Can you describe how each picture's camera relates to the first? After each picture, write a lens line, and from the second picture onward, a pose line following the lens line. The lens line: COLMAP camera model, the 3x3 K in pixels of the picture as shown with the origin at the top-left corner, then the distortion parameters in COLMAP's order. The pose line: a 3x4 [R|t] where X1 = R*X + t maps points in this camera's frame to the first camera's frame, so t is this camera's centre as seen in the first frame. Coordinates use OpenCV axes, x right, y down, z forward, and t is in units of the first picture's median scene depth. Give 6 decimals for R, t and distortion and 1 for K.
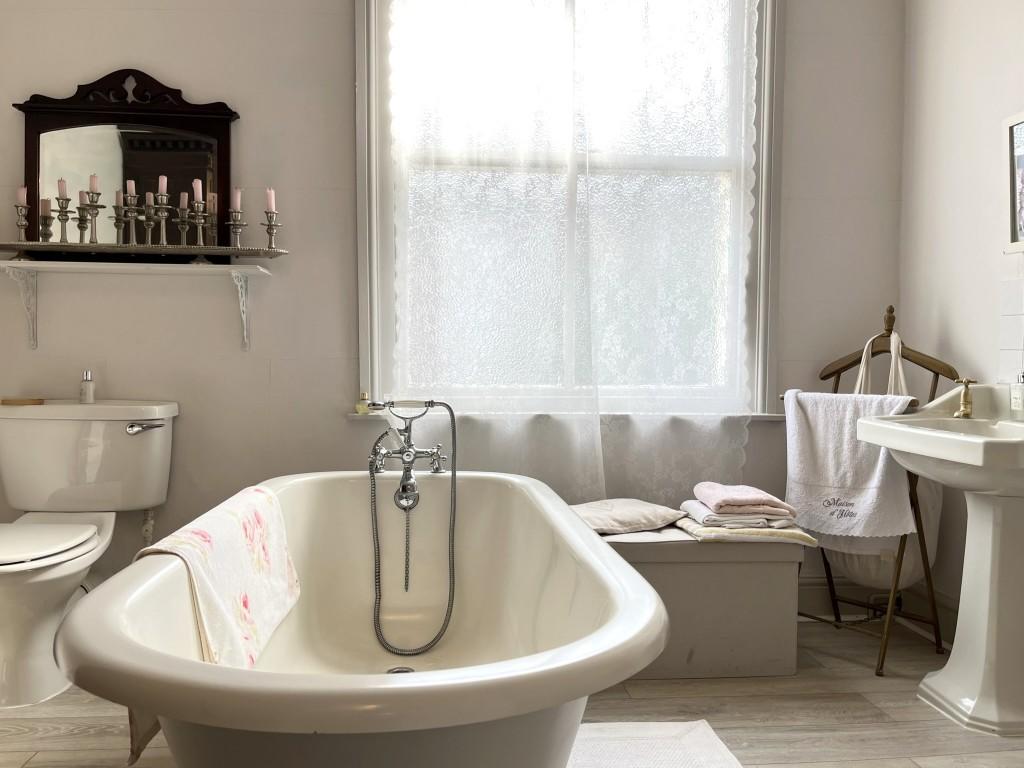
lens RADIAL K [[829.3, 0, 517.6], [0, 829.3, 388.3], [0, 0, 1]] dist [0.077072, -0.116126]
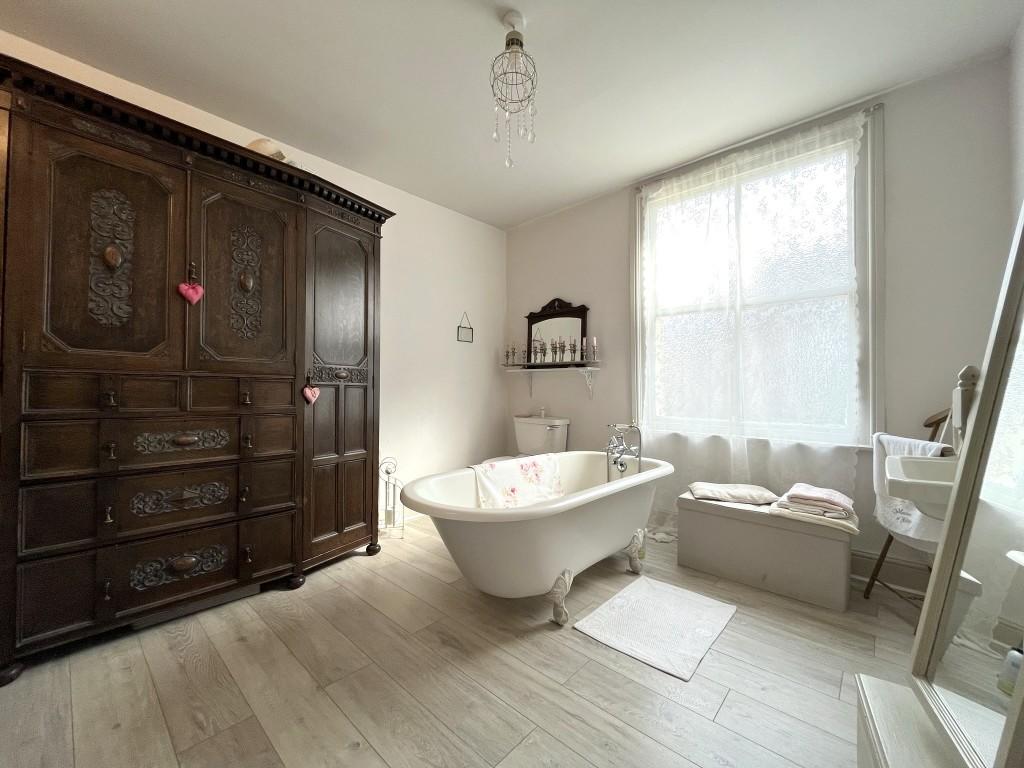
lens RADIAL K [[413.3, 0, 509.5], [0, 413.3, 385.1], [0, 0, 1]] dist [-0.000802, -0.000105]
pose [[0.663578, -0.007411, -0.748071, 0.453540], [-0.025547, 0.999143, -0.032559, -0.044080], [0.747671, 0.040717, 0.662820, -0.011104]]
